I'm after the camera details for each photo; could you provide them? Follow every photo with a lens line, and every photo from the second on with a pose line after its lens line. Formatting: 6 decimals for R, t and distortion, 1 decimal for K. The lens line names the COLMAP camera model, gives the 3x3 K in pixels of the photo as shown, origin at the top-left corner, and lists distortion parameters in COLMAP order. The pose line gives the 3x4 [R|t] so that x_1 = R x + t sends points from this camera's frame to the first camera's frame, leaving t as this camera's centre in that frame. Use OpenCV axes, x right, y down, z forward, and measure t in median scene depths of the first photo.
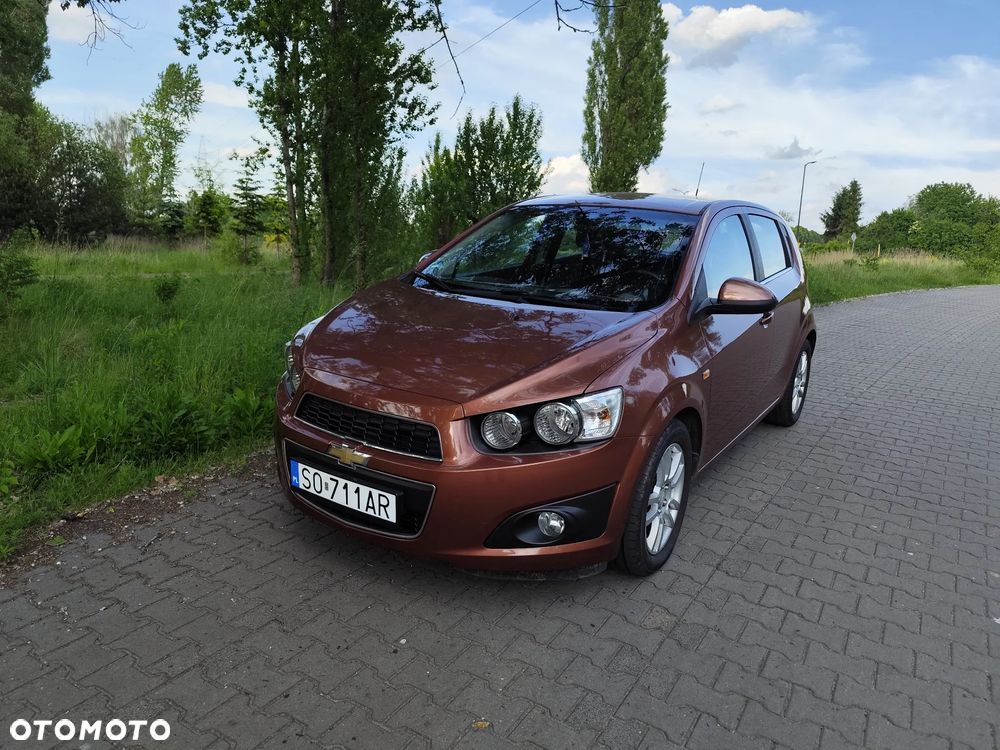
lens RADIAL K [[706.2, 0, 505.2], [0, 706.2, 370.0], [0, 0, 1]] dist [0.030877, -0.047485]
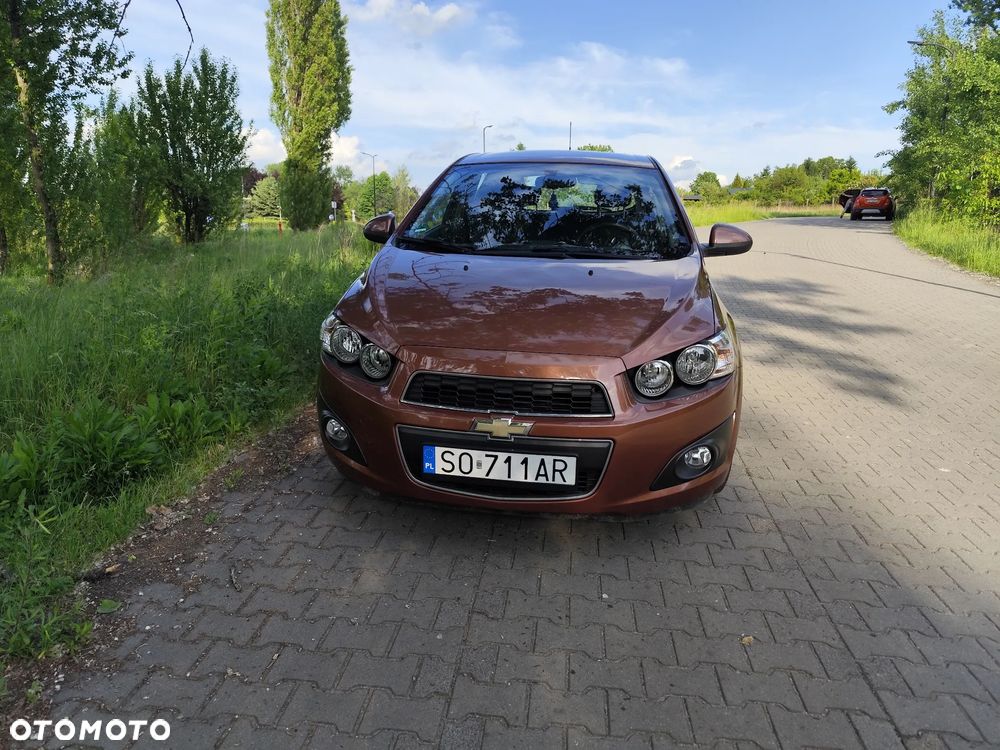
lens RADIAL K [[705.5, 0, 500.0], [0, 705.5, 375.0], [0, 0, 1]] dist [0.039471, -0.046838]
pose [[0.905498, -0.137855, 0.401335, -0.128031], [0.116410, 0.990175, 0.077472, -0.005240], [-0.408072, -0.023431, 0.912649, 0.028475]]
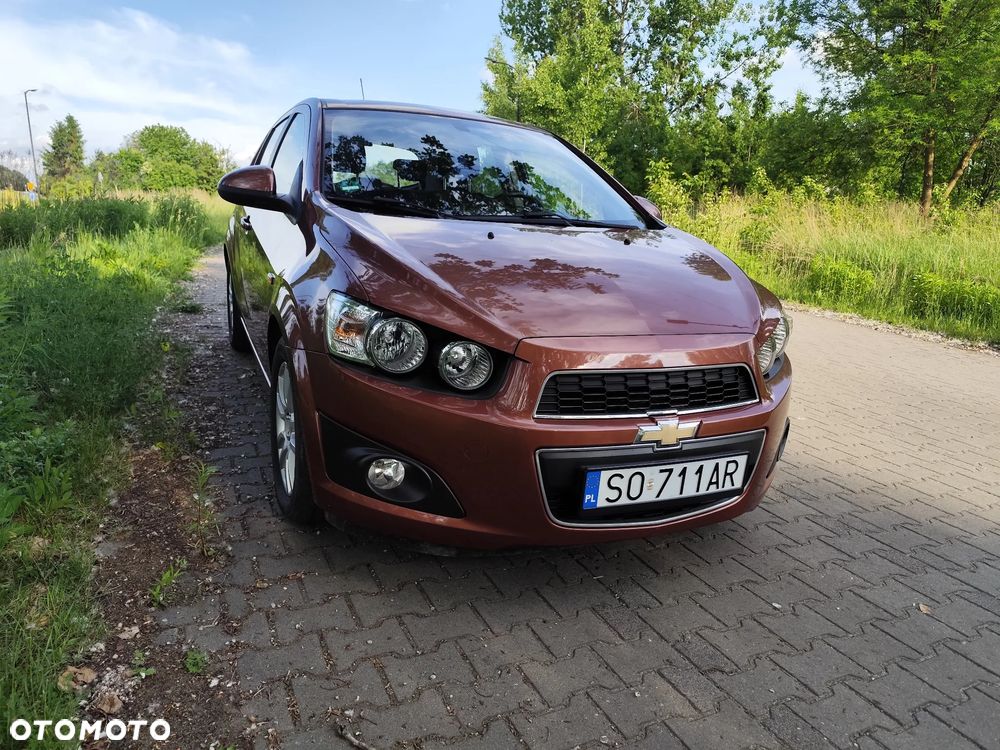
lens RADIAL K [[699.3, 0, 506.5], [0, 699.3, 391.9], [0, 0, 1]] dist [0.026686, -0.033468]
pose [[0.528198, -0.237361, 0.815271, -0.194675], [0.148094, 0.971171, 0.186803, -0.018457], [-0.836107, 0.022068, 0.548122, 0.157981]]
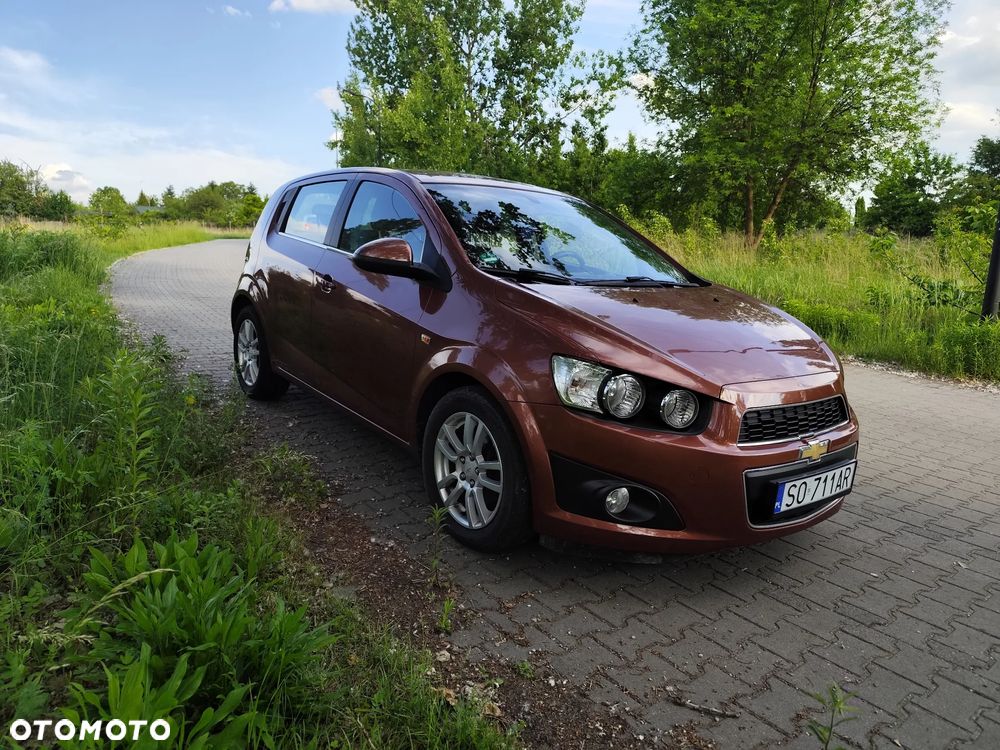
lens RADIAL K [[696.5, 0, 517.6], [0, 696.5, 376.8], [0, 0, 1]] dist [0.031214, -0.036002]
pose [[0.310923, -0.215181, 0.925756, -0.266355], [0.159856, 0.971998, 0.172240, -0.046554], [-0.936895, 0.094434, 0.336615, 0.225338]]
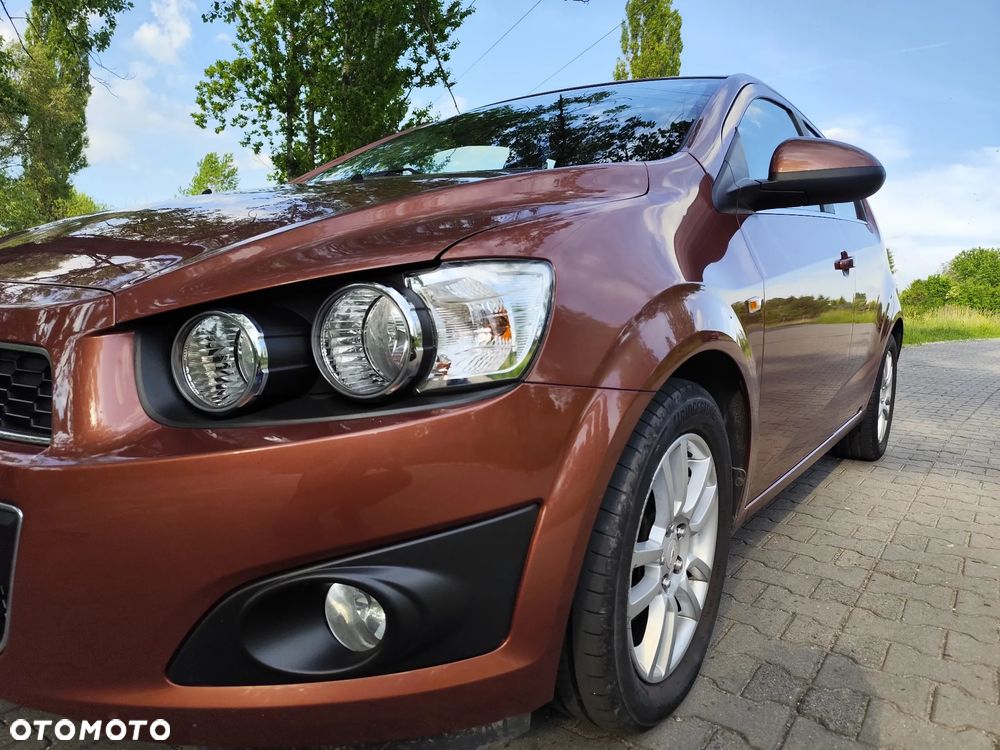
lens RADIAL K [[698.5, 0, 505.5], [0, 698.5, 381.9], [0, 0, 1]] dist [0.024427, -0.036618]
pose [[0.998868, -0.016088, -0.044754, 0.033309], [0.011722, 0.995298, -0.096150, 0.027326], [0.046091, 0.095516, 0.994360, 0.129851]]
